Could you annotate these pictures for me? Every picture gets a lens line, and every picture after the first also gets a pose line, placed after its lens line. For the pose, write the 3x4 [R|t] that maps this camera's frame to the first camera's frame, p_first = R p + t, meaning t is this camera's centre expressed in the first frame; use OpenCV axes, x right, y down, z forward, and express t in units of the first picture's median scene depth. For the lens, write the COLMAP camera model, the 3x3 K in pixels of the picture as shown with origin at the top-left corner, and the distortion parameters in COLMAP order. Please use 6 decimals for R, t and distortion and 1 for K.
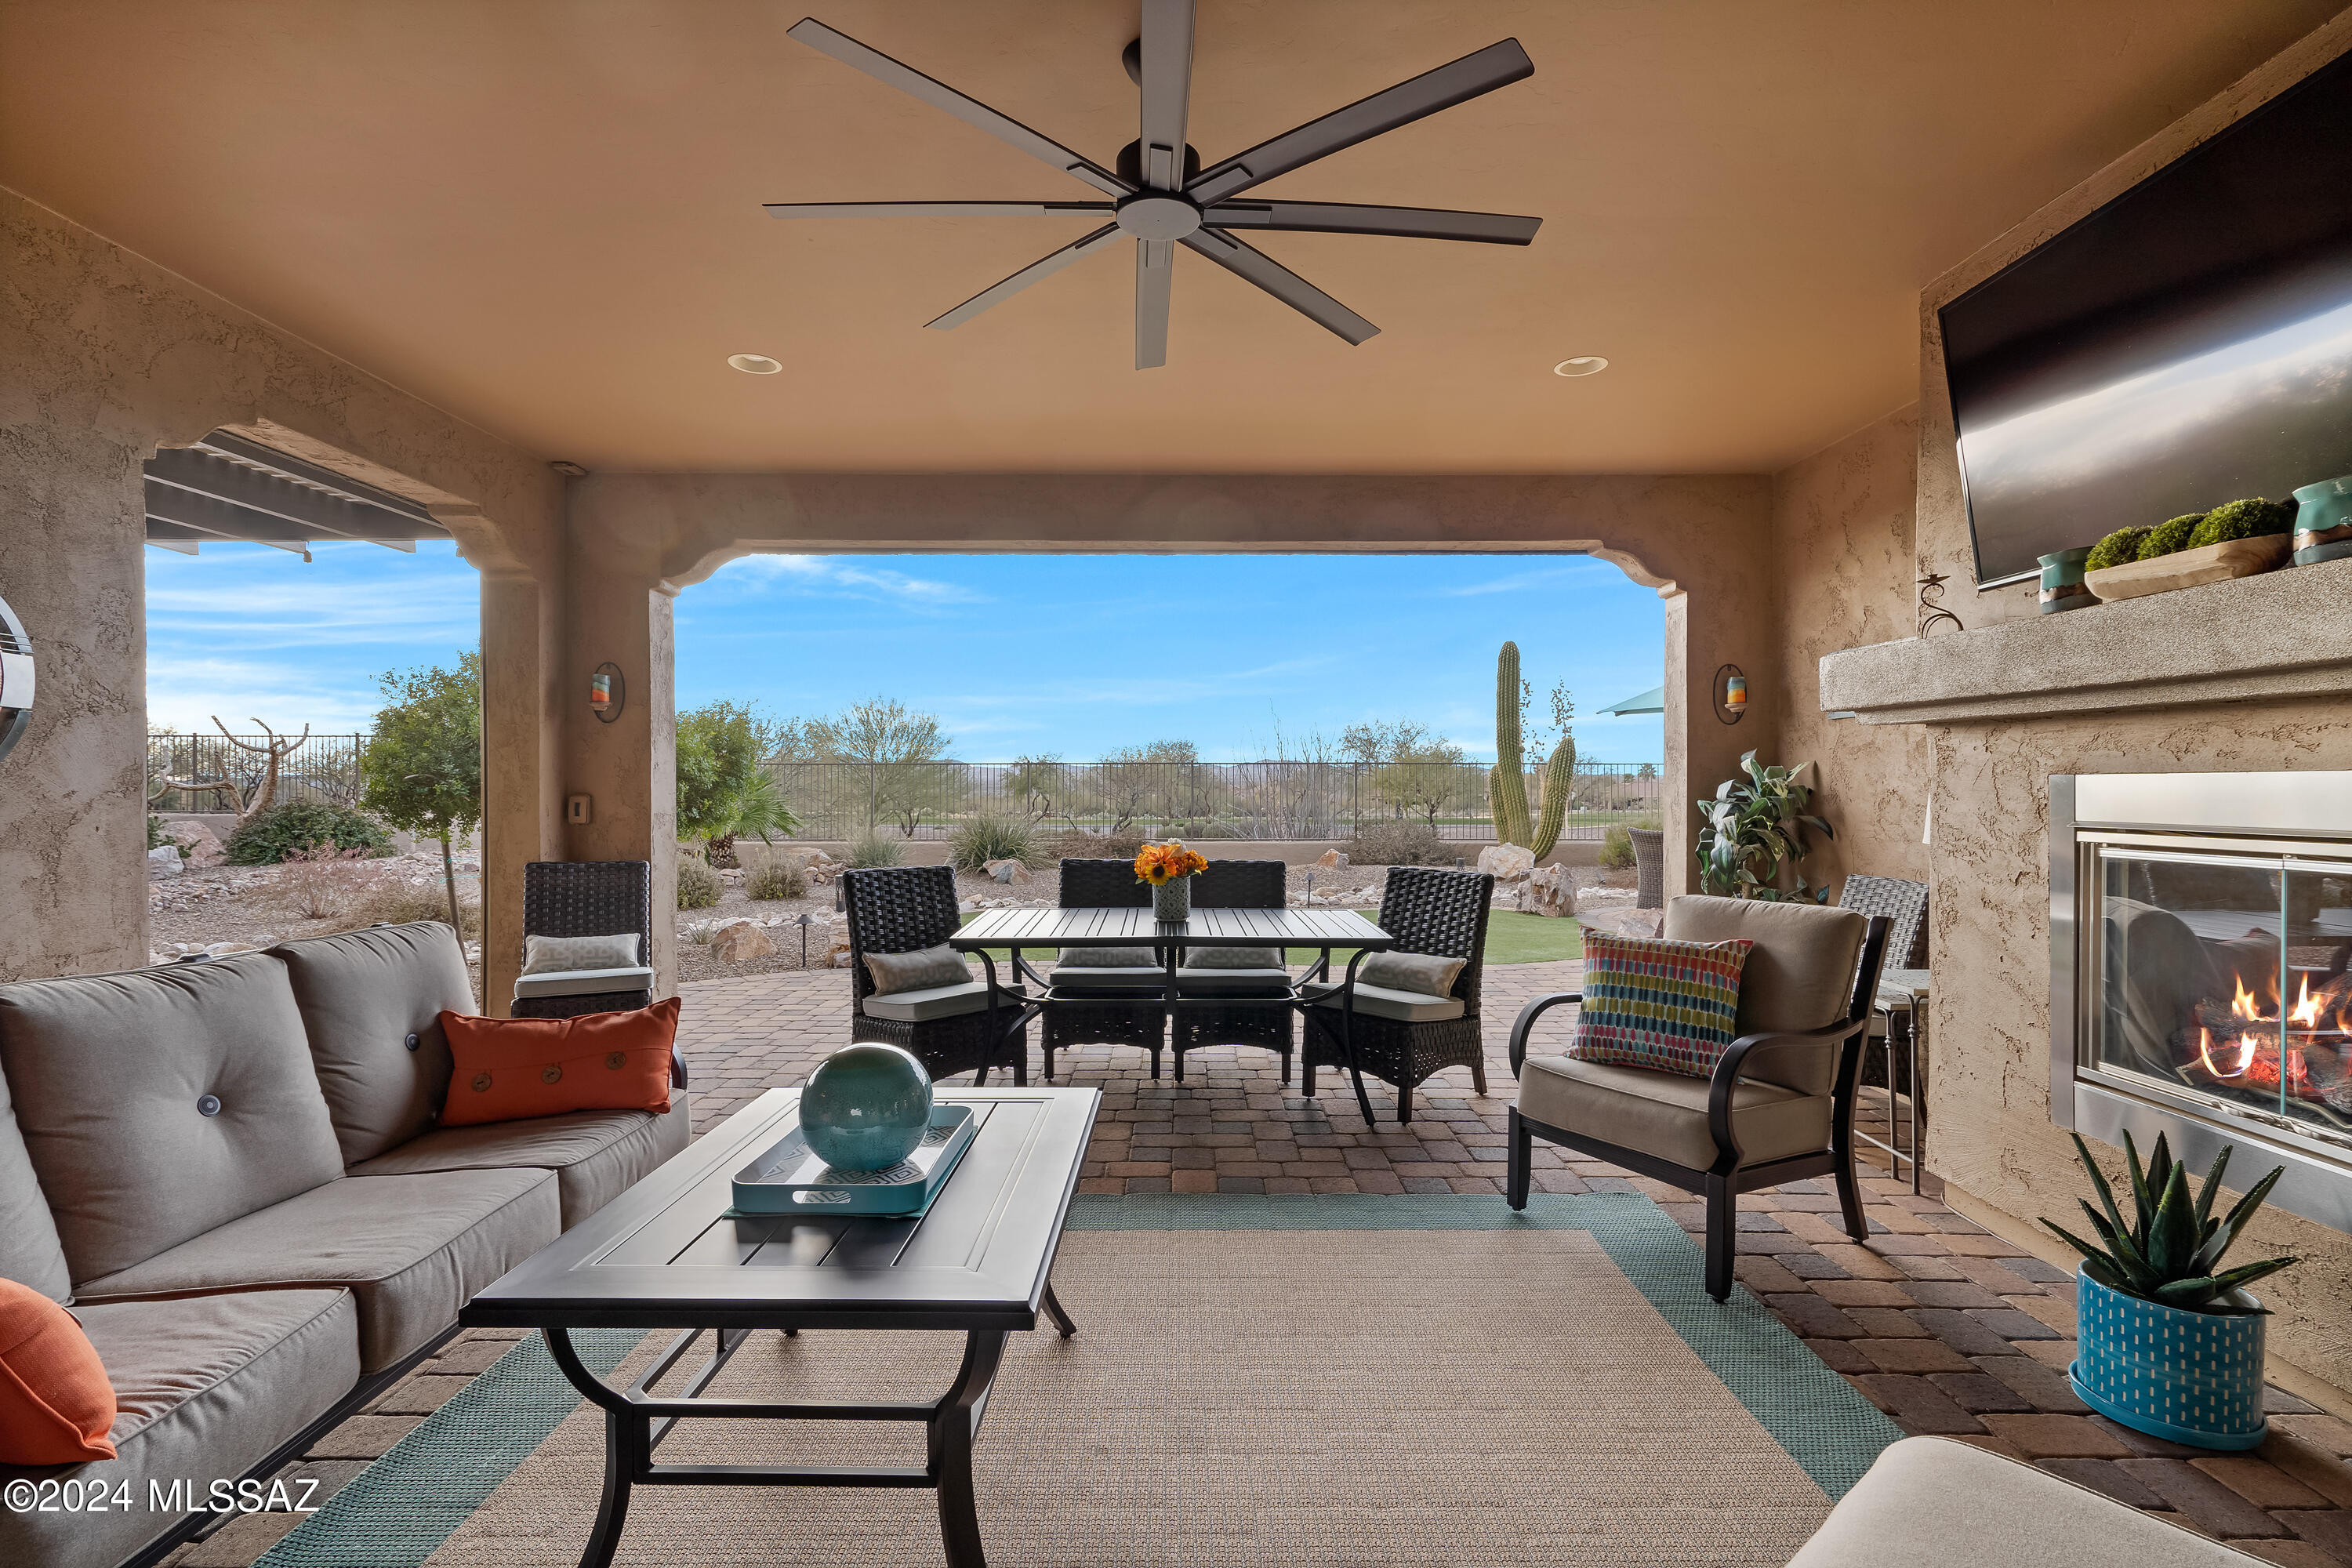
lens RADIAL K [[1087.2, 0, 1188.0], [0, 1087.2, 787.8], [0, 0, 1]] dist [-0.007726, 0.003190]
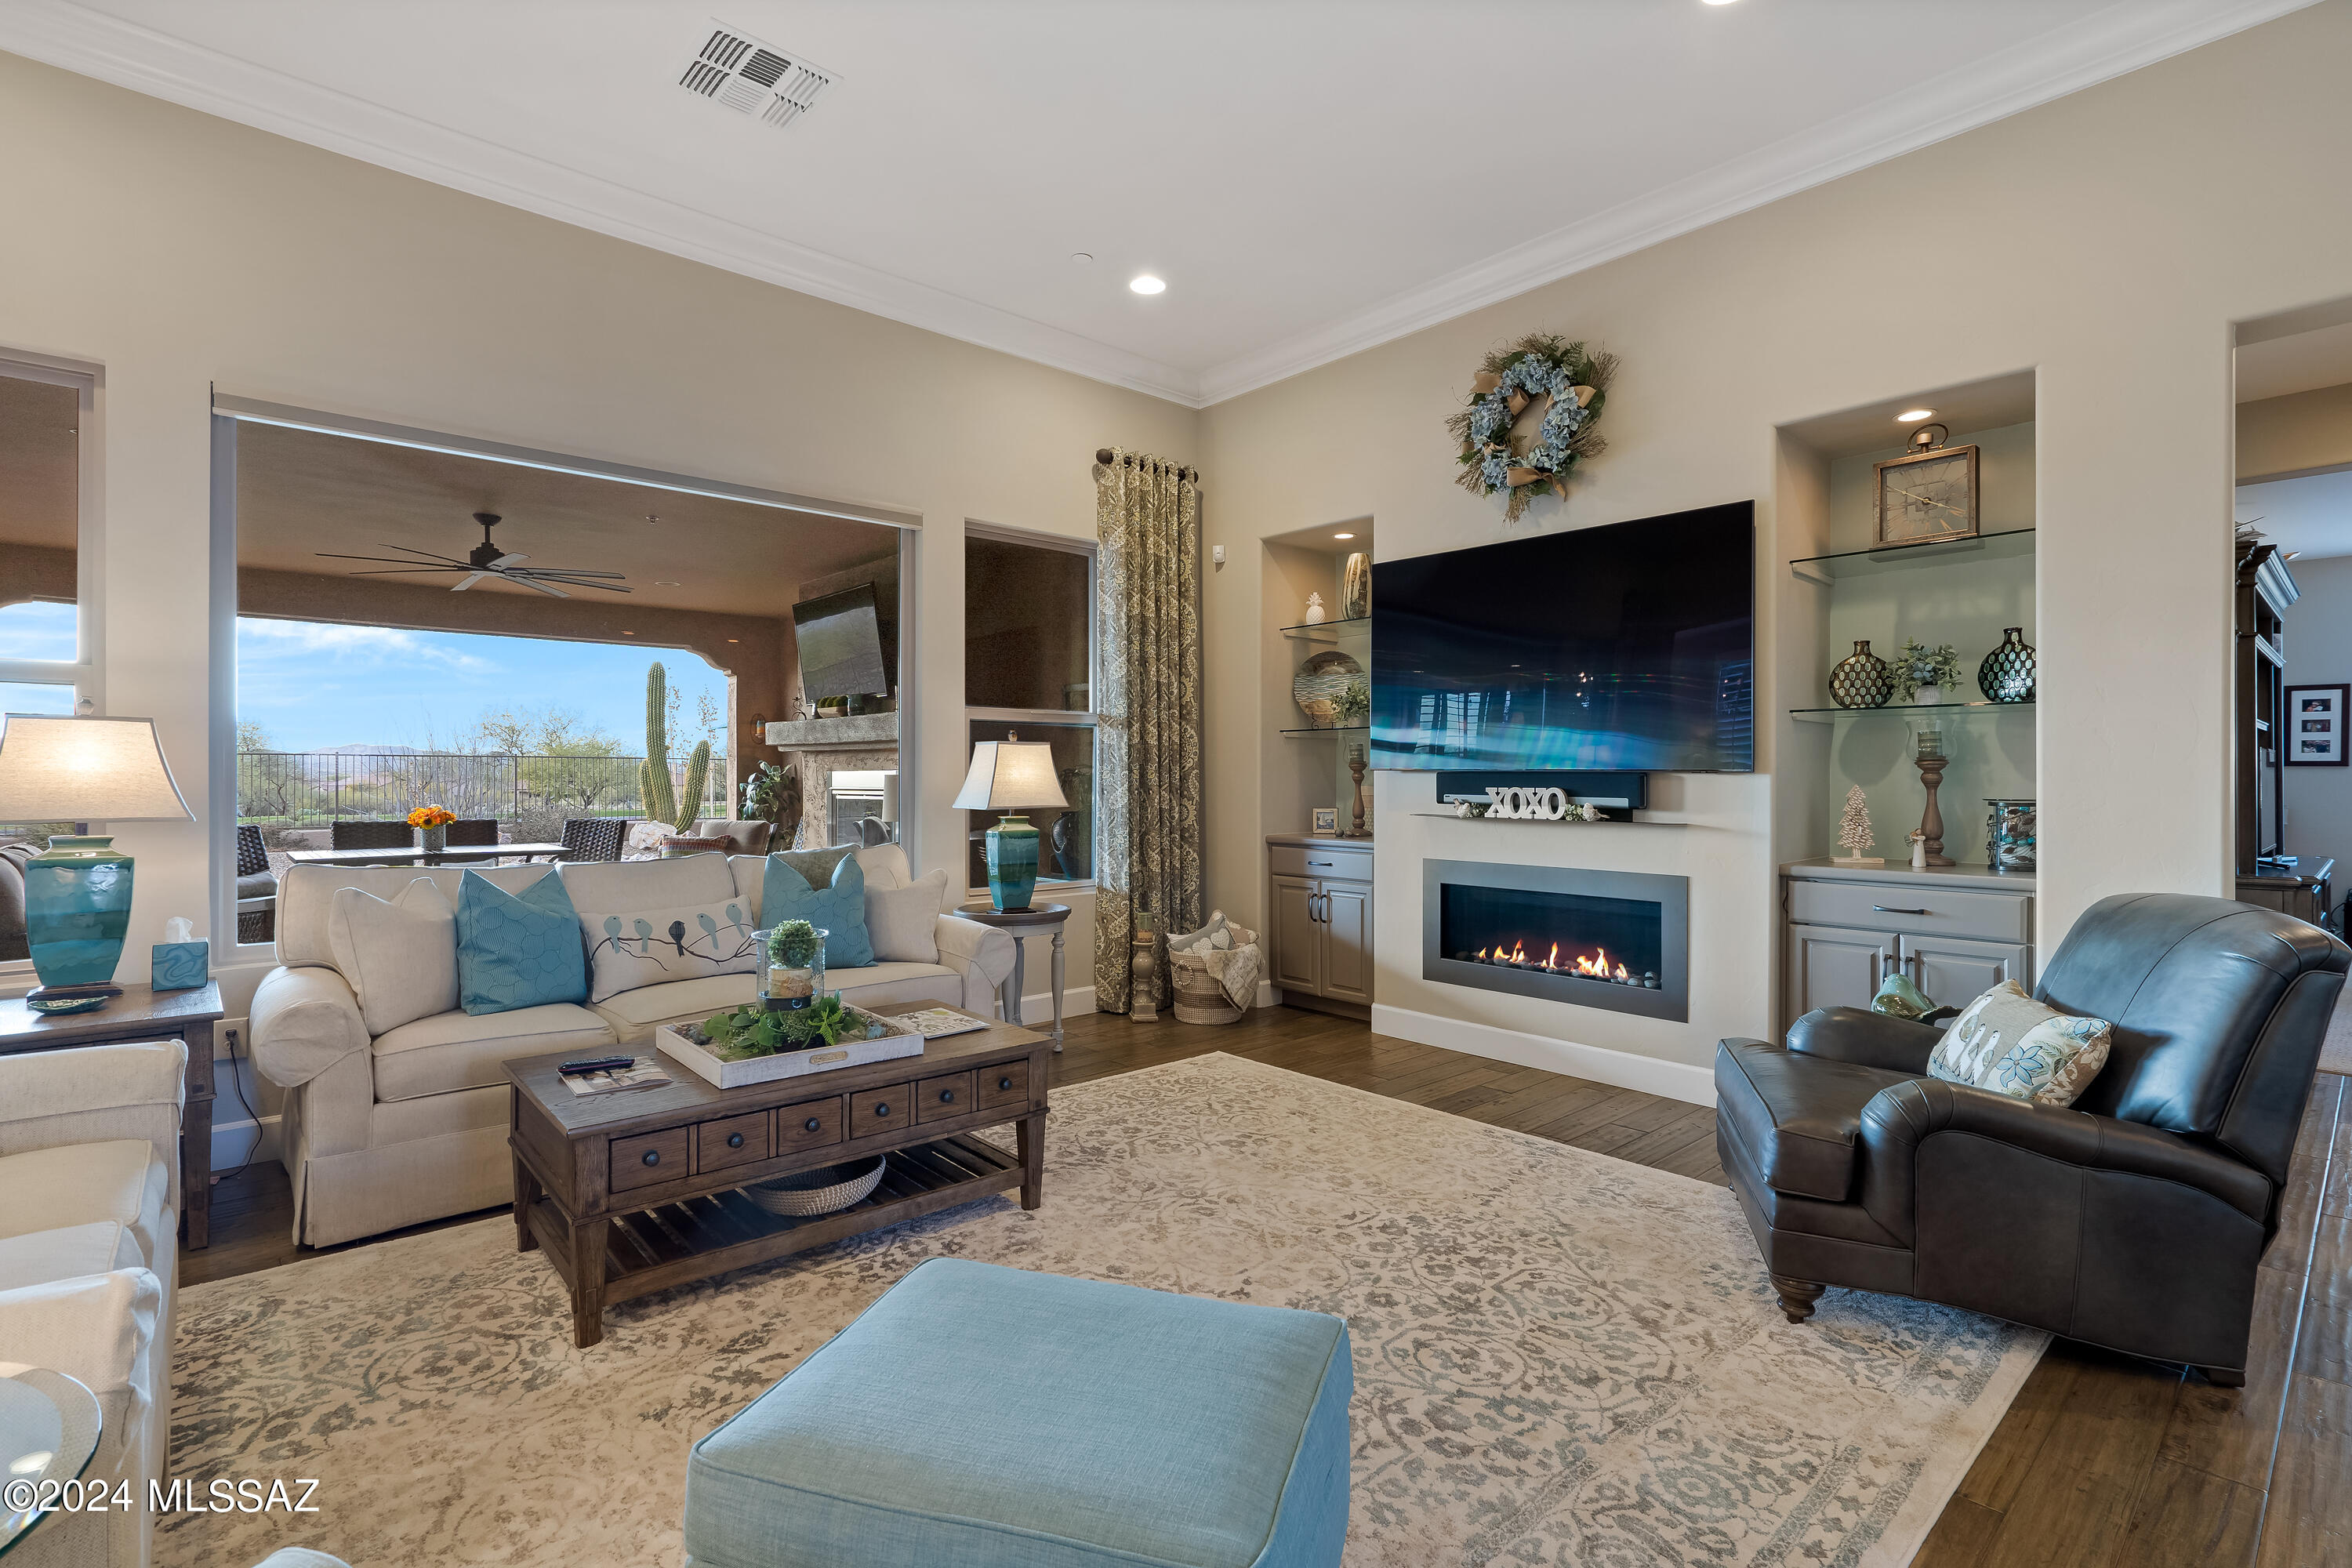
lens RADIAL K [[1087.2, 0, 1178.9], [0, 1087.2, 780.2], [0, 0, 1]] dist [-0.007726, 0.003190]
pose [[0.751656, -0.001785, 0.659553, -0.253288], [0.001266, 0.999998, 0.001264, 0.005554], [-0.659554, -0.000115, 0.751657, -1.097045]]
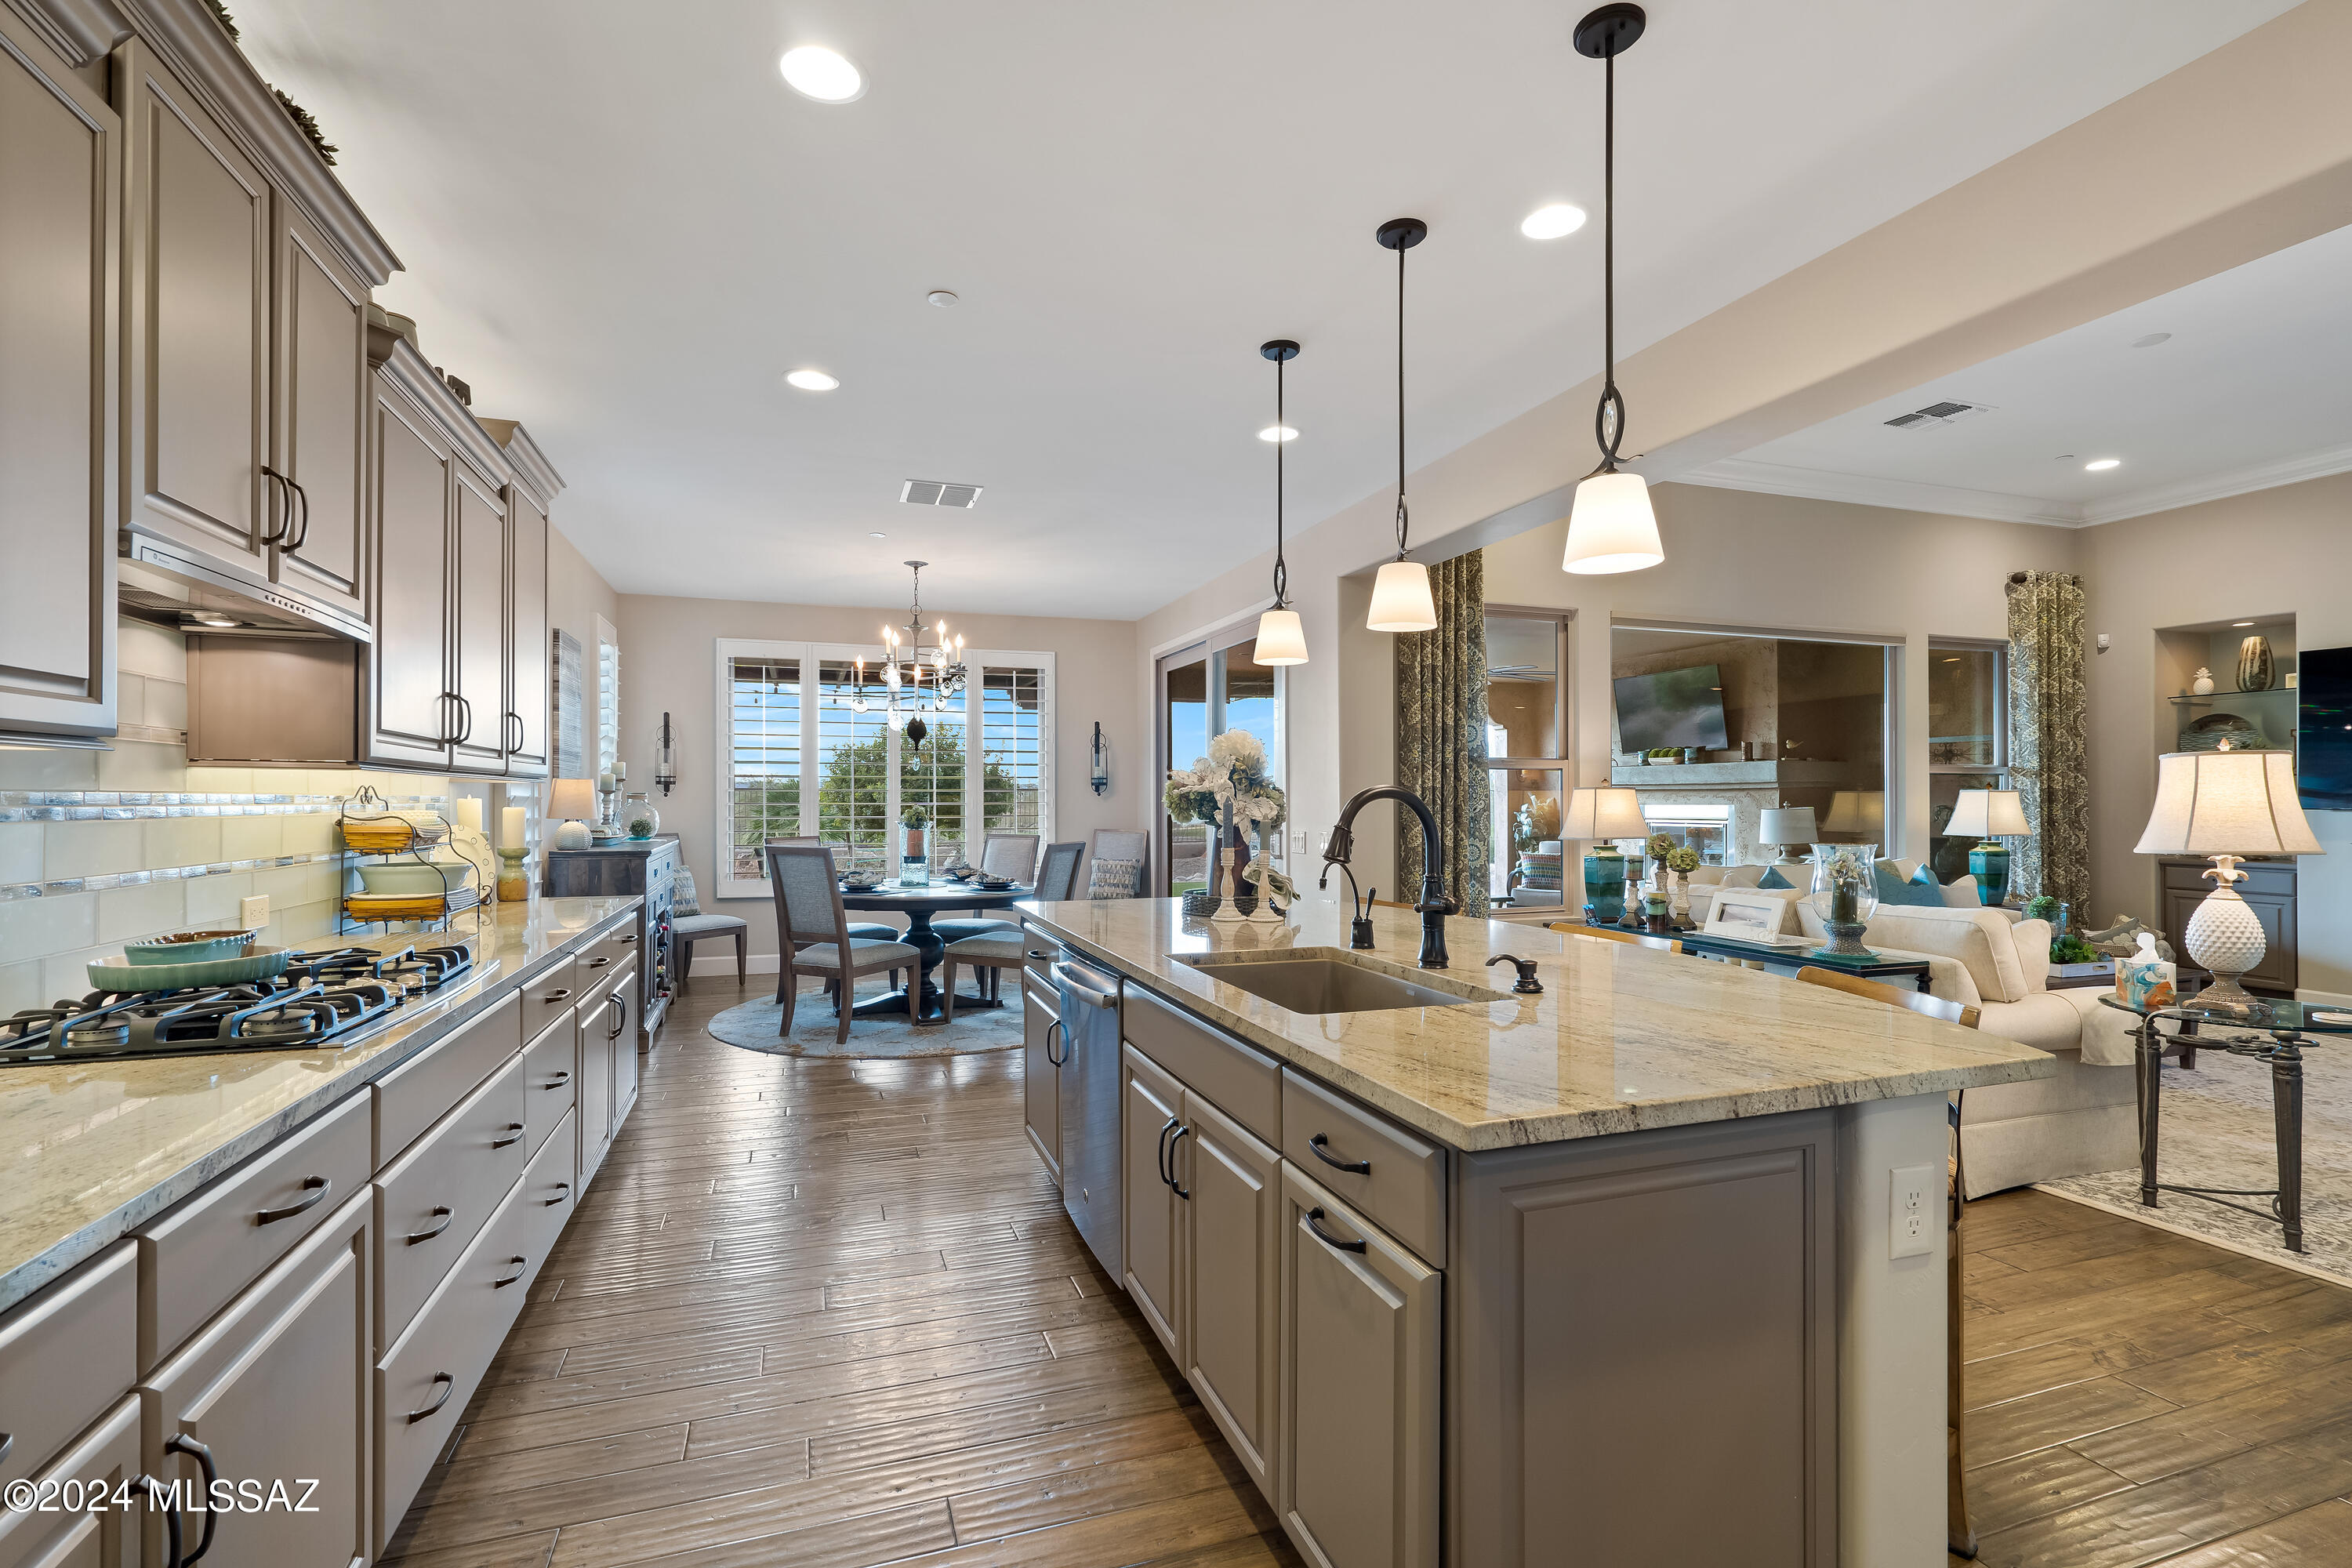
lens RADIAL K [[1087.2, 0, 1191.9], [0, 1087.2, 798.2], [0, 0, 1]] dist [-0.007726, 0.003190]
pose [[0.944867, -0.000619, 0.327454, -1.169971], [0.002035, 0.999990, -0.003983, -0.014027], [-0.327449, 0.004429, 0.944859, -1.260751]]
